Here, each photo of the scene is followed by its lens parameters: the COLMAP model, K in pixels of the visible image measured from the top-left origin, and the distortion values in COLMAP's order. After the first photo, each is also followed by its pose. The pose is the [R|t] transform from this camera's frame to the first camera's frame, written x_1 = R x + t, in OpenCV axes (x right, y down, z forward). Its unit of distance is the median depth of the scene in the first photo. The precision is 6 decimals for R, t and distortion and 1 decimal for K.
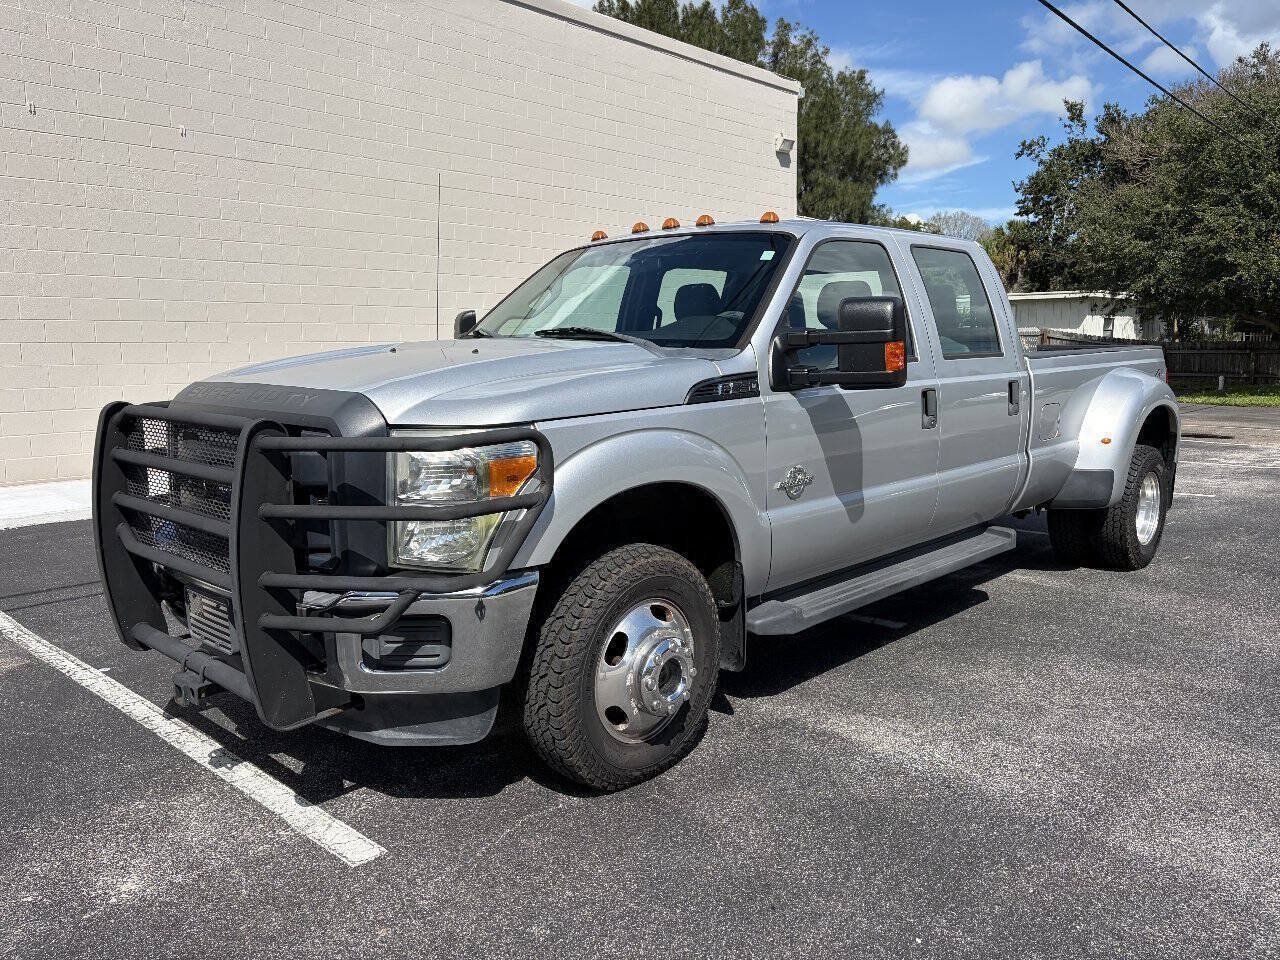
lens RADIAL K [[970.5, 0, 647.7], [0, 970.5, 477.9], [0, 0, 1]] dist [0.058856, -0.070693]
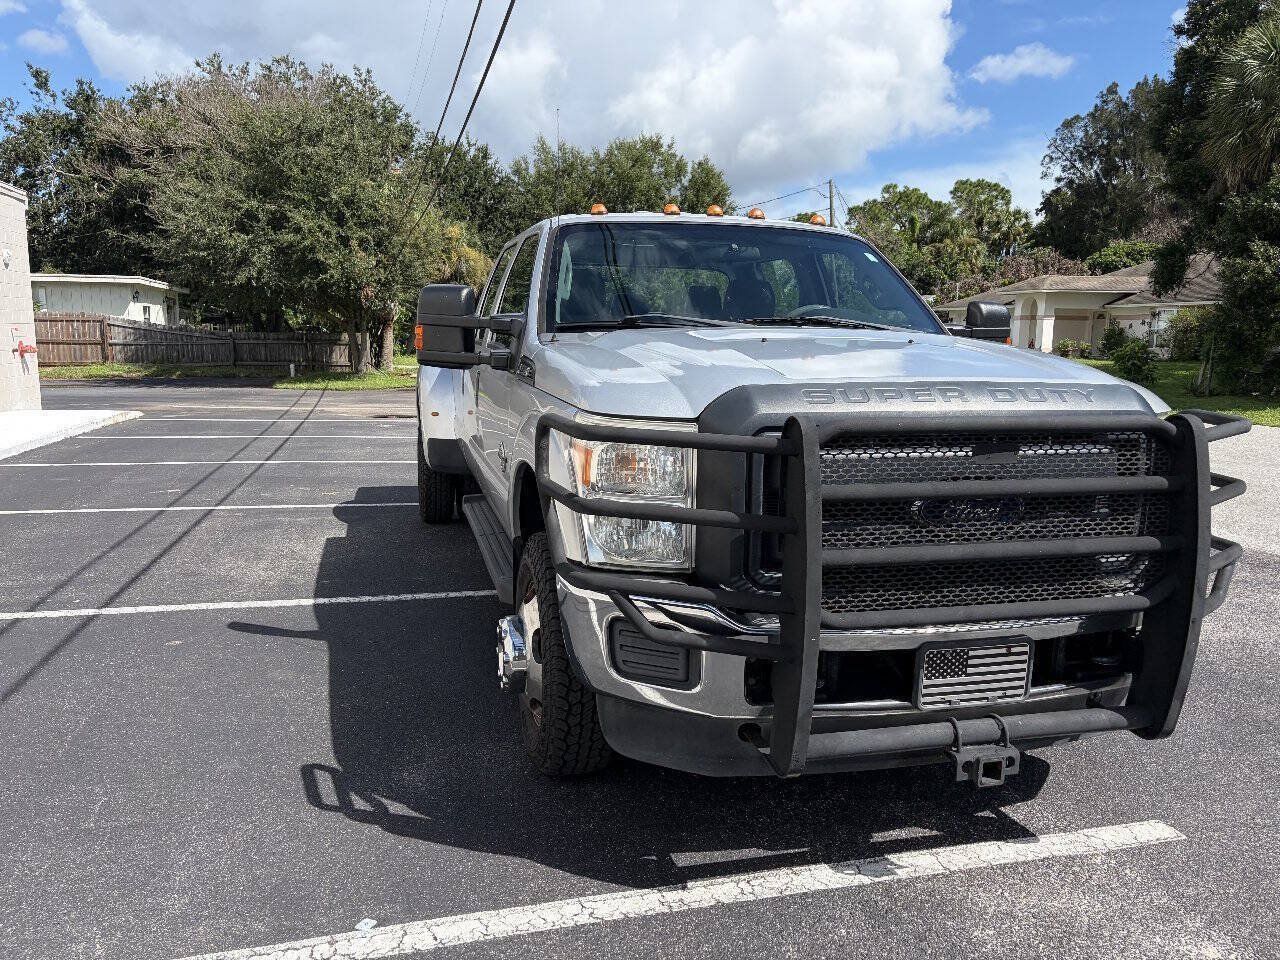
lens RADIAL K [[974.2, 0, 636.3], [0, 974.2, 478.9], [0, 0, 1]] dist [0.039766, -0.040688]
pose [[0.536709, -0.112172, 0.836278, -1.089952], [0.101833, 0.992490, 0.067770, -0.085768], [-0.837600, 0.048788, 0.544101, 0.681606]]
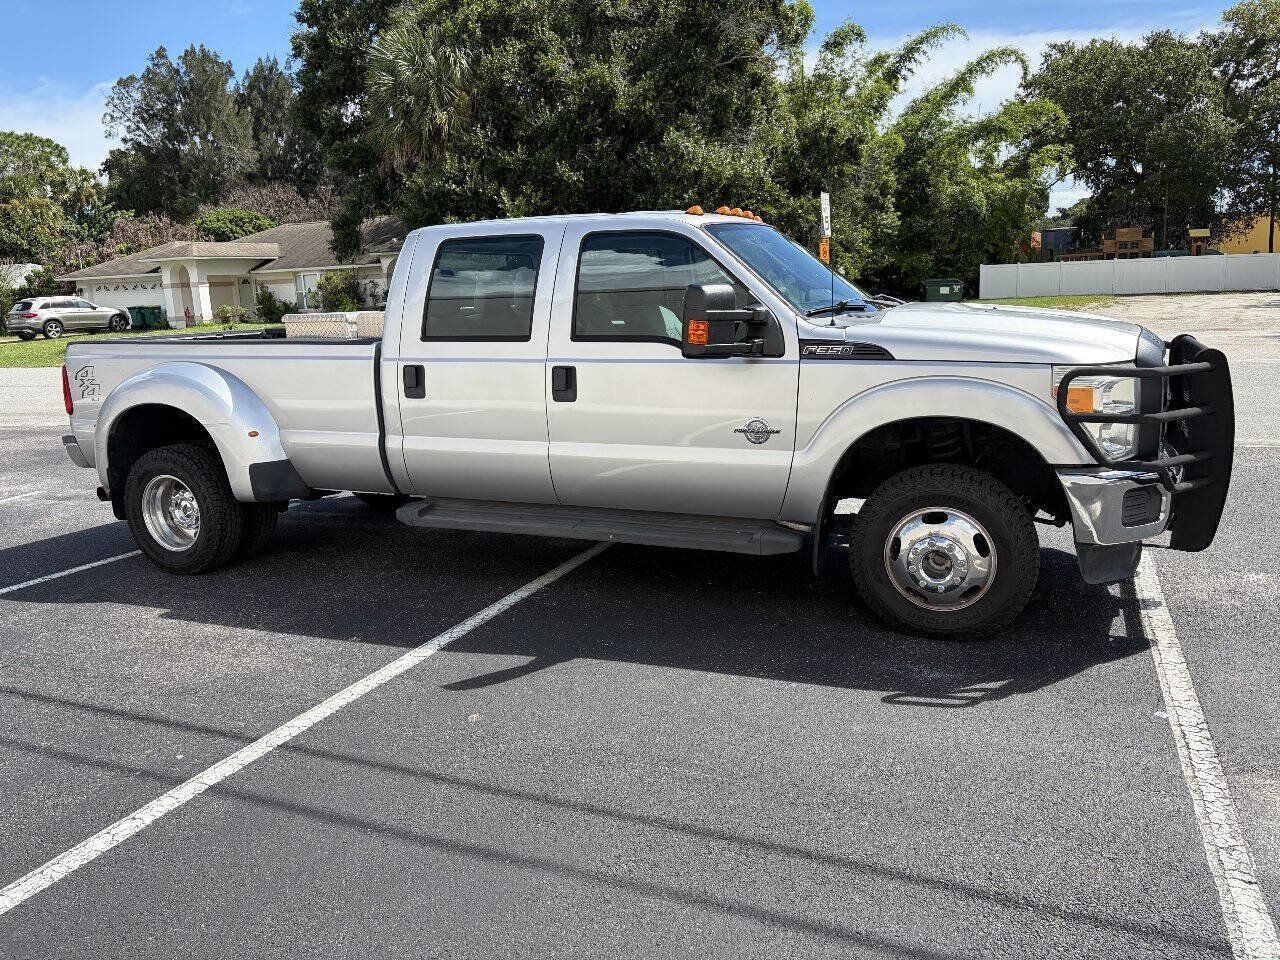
lens RADIAL K [[972.6, 0, 635.3], [0, 972.6, 470.0], [0, 0, 1]] dist [0.018055, 0.002164]
pose [[-0.329862, -0.159283, 0.930495, -1.371833], [0.174399, 0.958415, 0.225888, -0.313823], [-0.927780, 0.236789, -0.288366, 1.923772]]
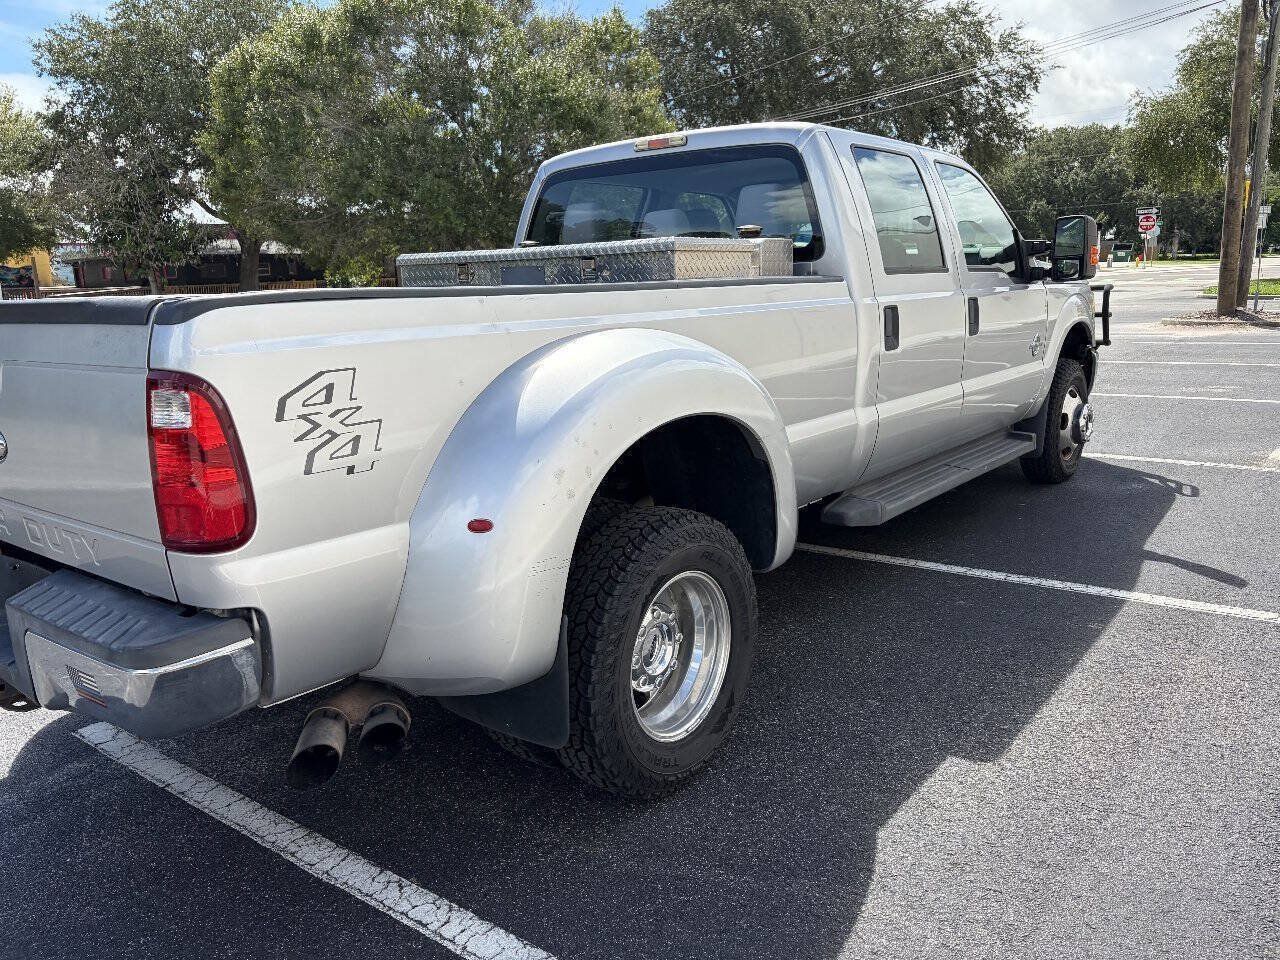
lens RADIAL K [[974.2, 0, 636.3], [0, 974.2, 478.9], [0, 0, 1]] dist [0.039766, -0.040688]
pose [[-0.996654, 0.051617, -0.063376, 0.475781], [0.026634, 0.938143, 0.345223, -0.396931], [0.077275, 0.342380, -0.936378, 2.845656]]
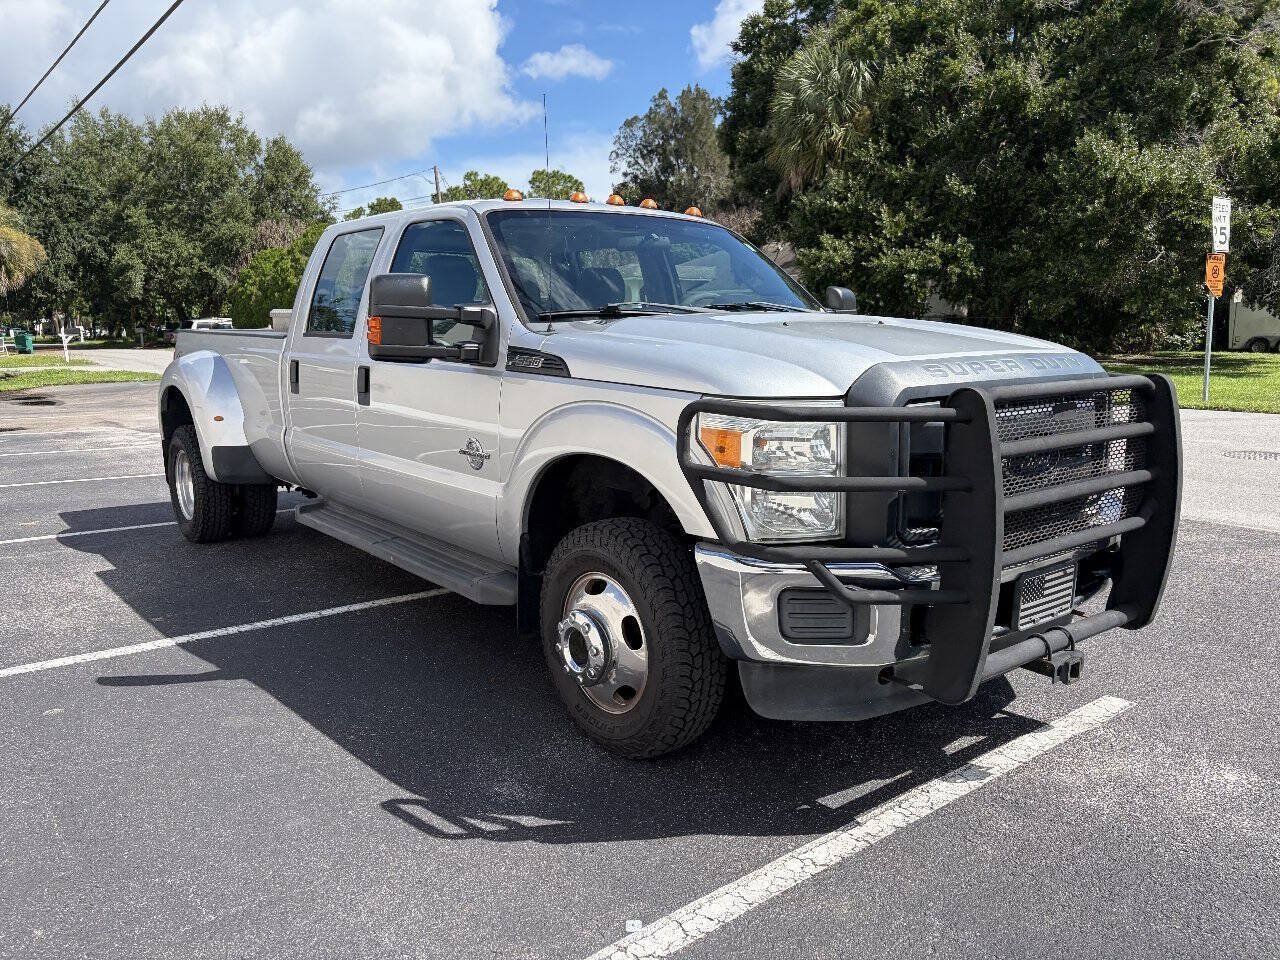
lens RADIAL K [[974.2, 0, 636.3], [0, 974.2, 478.9], [0, 0, 1]] dist [0.039766, -0.040688]
pose [[0.147341, -0.154461, 0.976951, -1.255517], [0.147337, 0.980138, 0.132744, -0.138556], [-0.978050, 0.124382, 0.167172, 1.060233]]
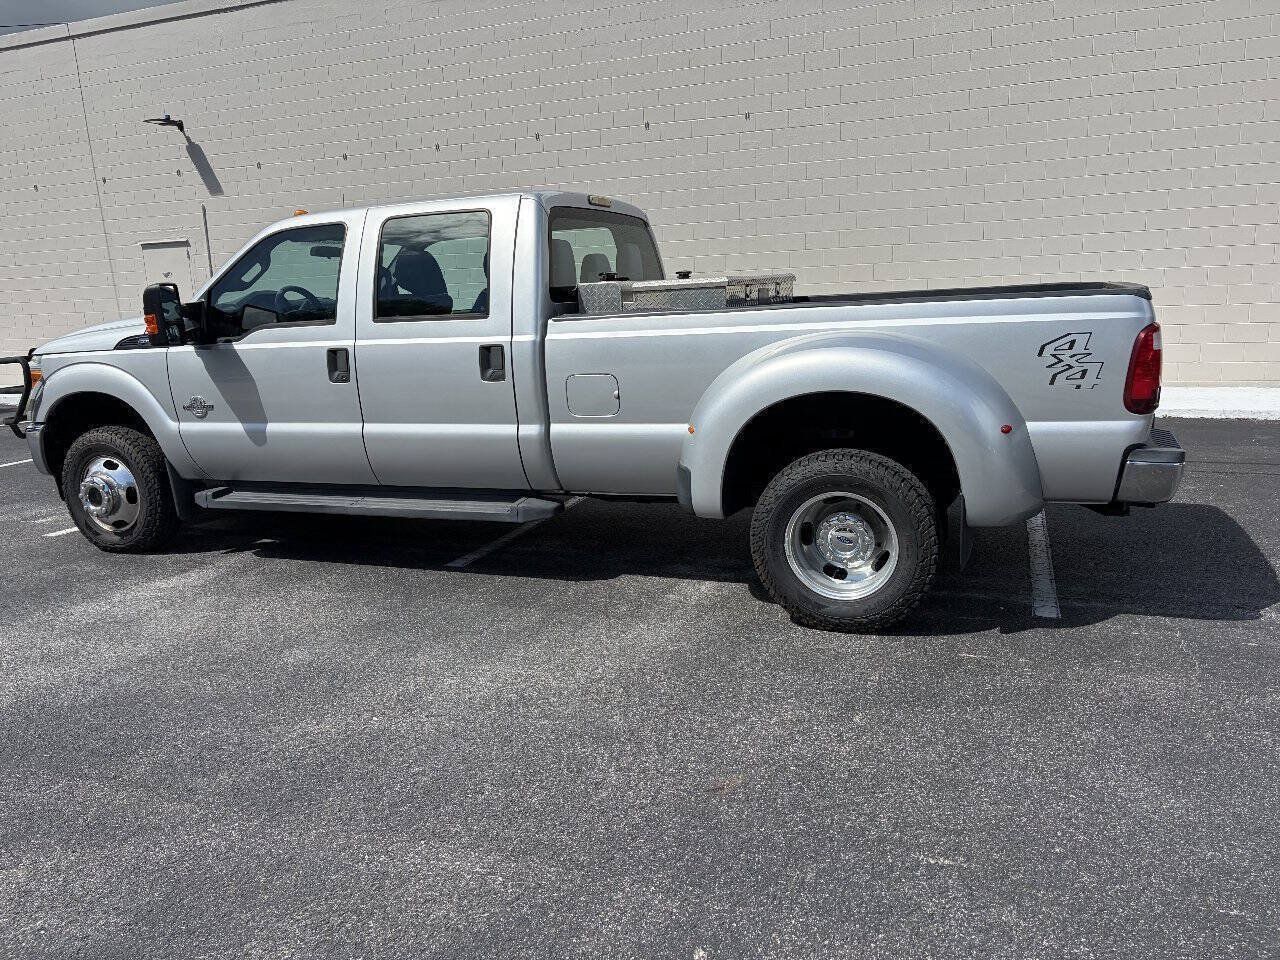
lens RADIAL K [[964.4, 0, 642.0], [0, 964.4, 493.5], [0, 0, 1]] dist [0.059617, -0.070567]
pose [[0.374425, 0.180171, -0.909585, 1.826823], [-0.091342, 0.983337, 0.157179, -0.164862], [0.922747, 0.024231, 0.384643, 1.083300]]
